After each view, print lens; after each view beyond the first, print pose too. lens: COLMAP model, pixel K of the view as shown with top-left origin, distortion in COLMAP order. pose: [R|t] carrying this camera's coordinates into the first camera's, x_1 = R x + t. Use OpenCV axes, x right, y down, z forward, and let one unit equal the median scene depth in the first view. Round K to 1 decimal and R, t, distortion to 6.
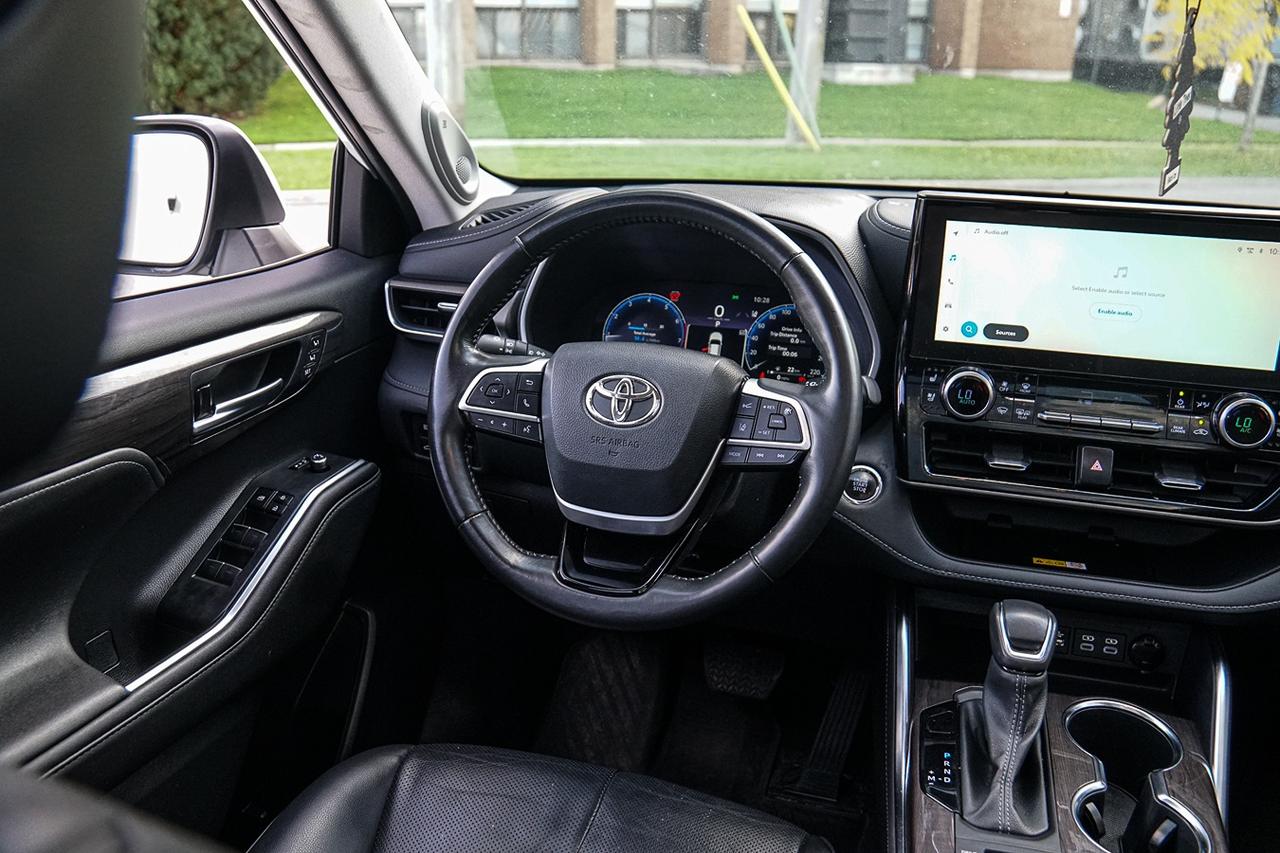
lens RADIAL K [[1040.3, 0, 616.5], [0, 1040.3, 401.4], [0, 0, 1]] dist [-0.118354, 0.070971]
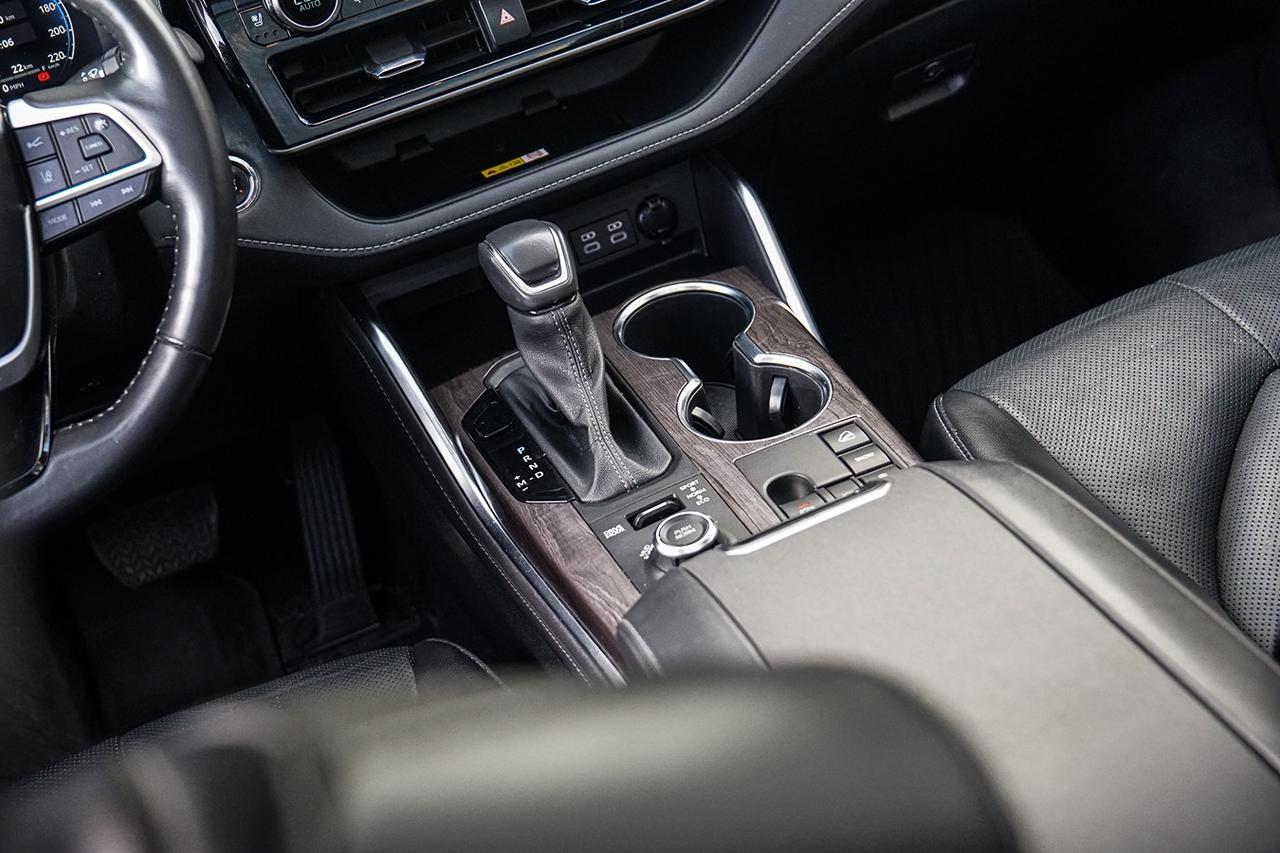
lens RADIAL K [[1699.1, 0, 669.3], [0, 1699.1, 408.0], [0, 0, 1]] dist [0.151283, 0.000000]
pose [[0.740429, -0.500627, 0.448484, -0.134236], [0.395344, 0.864006, 0.311764, -0.031151], [-0.543570, -0.053533, 0.837655, -0.117977]]
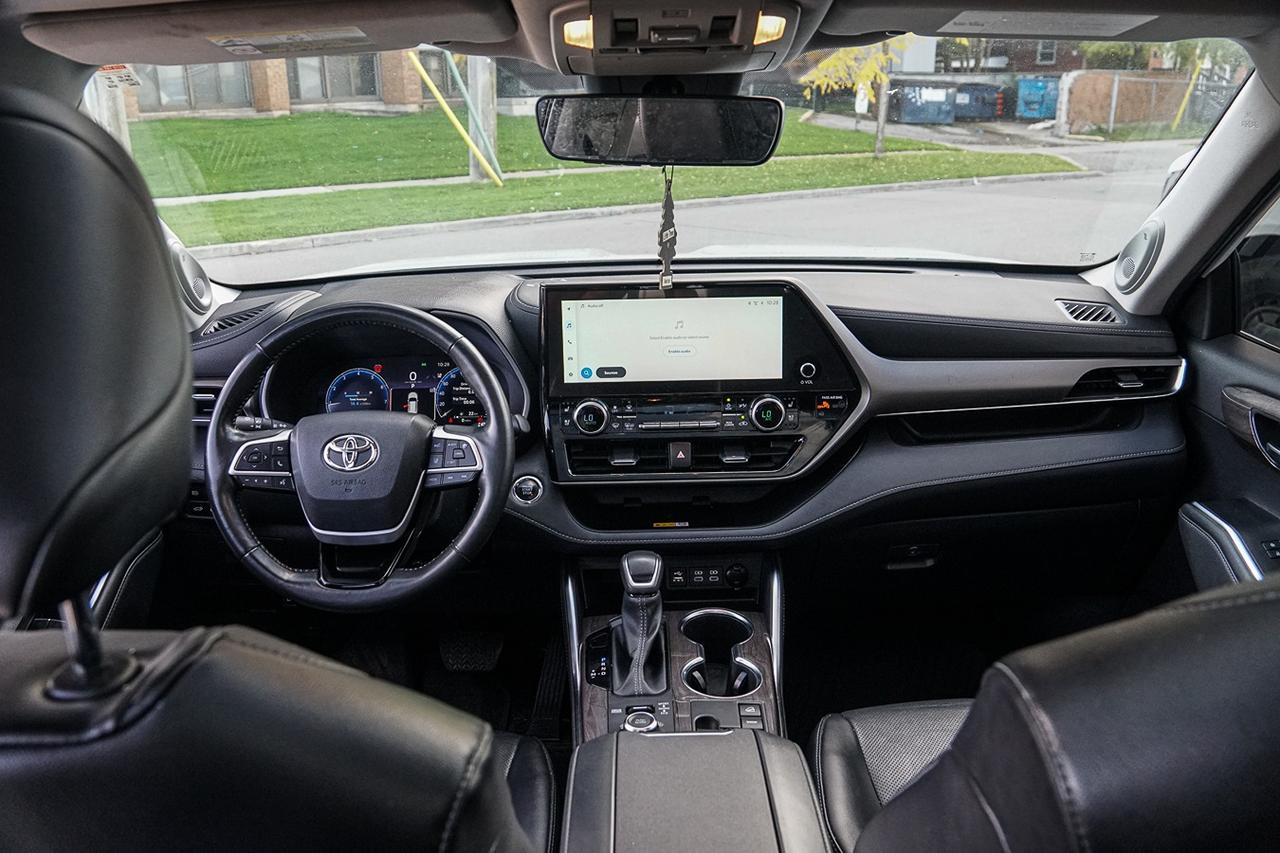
lens RADIAL K [[1040.3, 0, 638.9], [0, 1040.3, 425.2], [0, 0, 1]] dist [-0.118354, 0.070971]
pose [[0.949932, -0.123318, 0.287090, -0.017532], [0.124825, 0.992092, 0.013123, -0.007027], [-0.286438, 0.023370, 0.957814, -0.427769]]
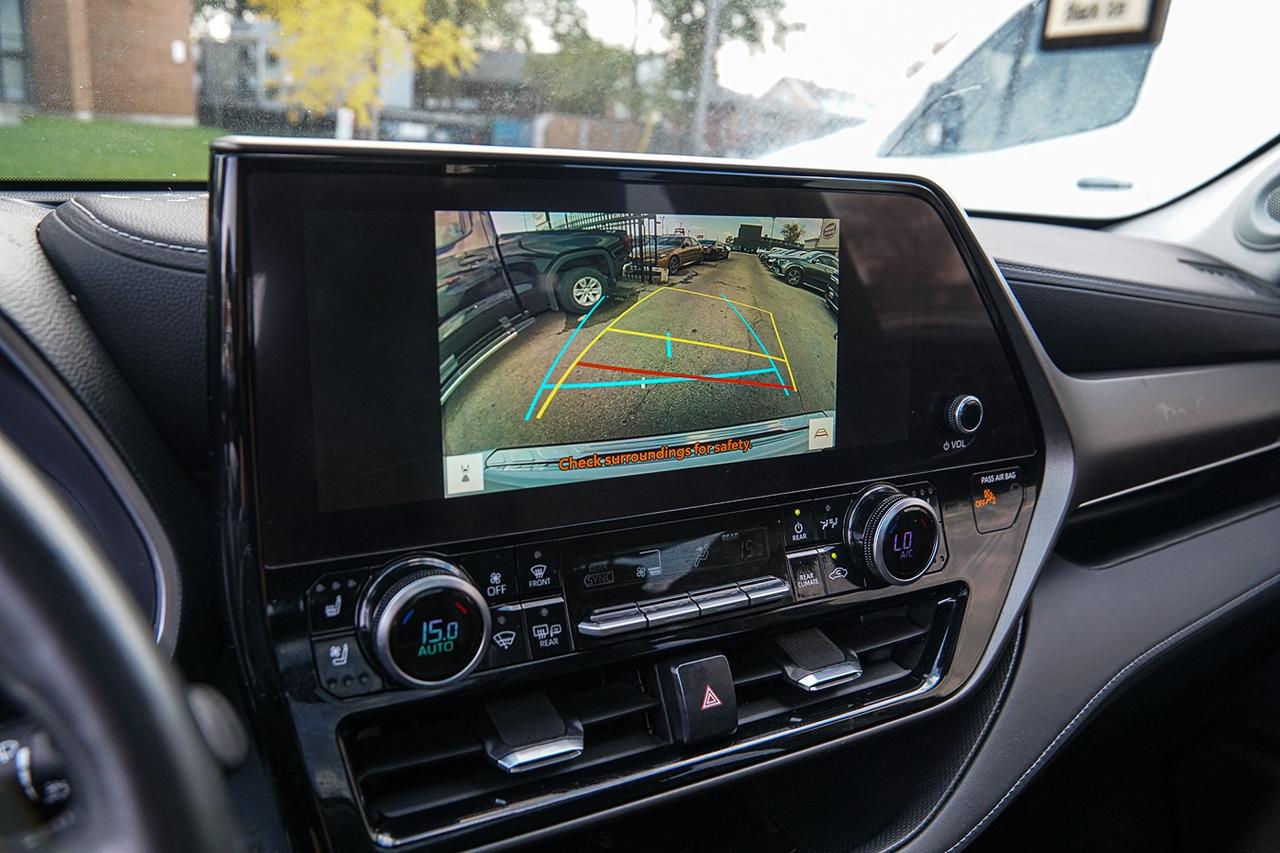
lens RADIAL K [[1048.6, 0, 674.2], [0, 1048.6, 401.2], [0, 0, 1]] dist [-0.095575, 0.049206]
pose [[0.674214, -0.156000, 0.721872, 0.118246], [0.189590, 0.981240, 0.034978, -0.092952], [-0.713787, 0.113277, 0.691142, 0.624750]]
